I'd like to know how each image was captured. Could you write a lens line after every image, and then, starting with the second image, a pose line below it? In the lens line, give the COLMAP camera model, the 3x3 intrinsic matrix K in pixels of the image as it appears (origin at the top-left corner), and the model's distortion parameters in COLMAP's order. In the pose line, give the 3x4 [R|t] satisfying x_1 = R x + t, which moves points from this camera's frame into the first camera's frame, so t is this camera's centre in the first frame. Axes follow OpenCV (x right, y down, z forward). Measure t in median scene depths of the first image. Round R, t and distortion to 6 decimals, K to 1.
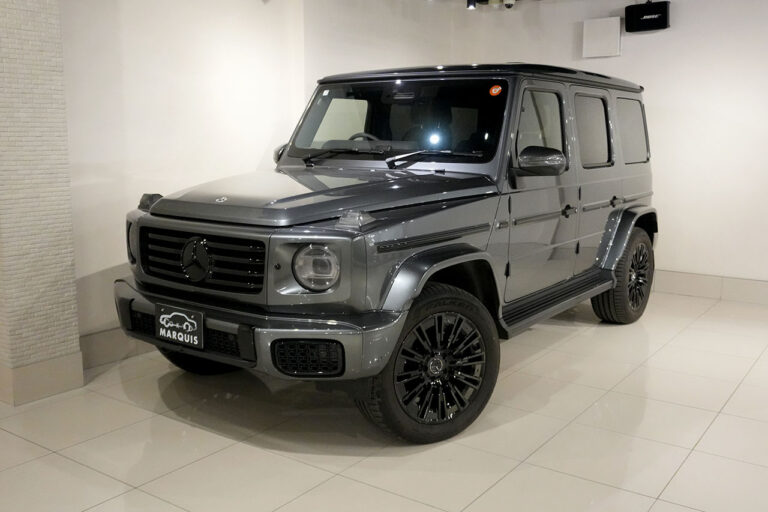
lens RADIAL K [[746.1, 0, 384.0], [0, 746.1, 256.0], [0, 0, 1]] dist [-0.000853, -0.003708]
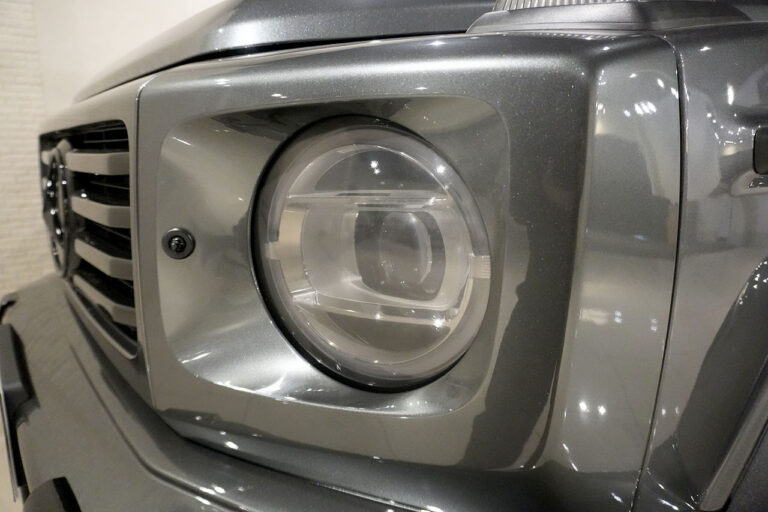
lens RADIAL K [[527.0, 0, 384.0], [0, 527.0, 256.0], [0, 0, 1]] dist [-0.021345, 0.001839]
pose [[0.962281, 0.047432, -0.267891, -0.047118], [-0.034813, 0.998058, 0.051661, 0.007945], [0.269821, -0.040386, 0.962063, 0.790567]]
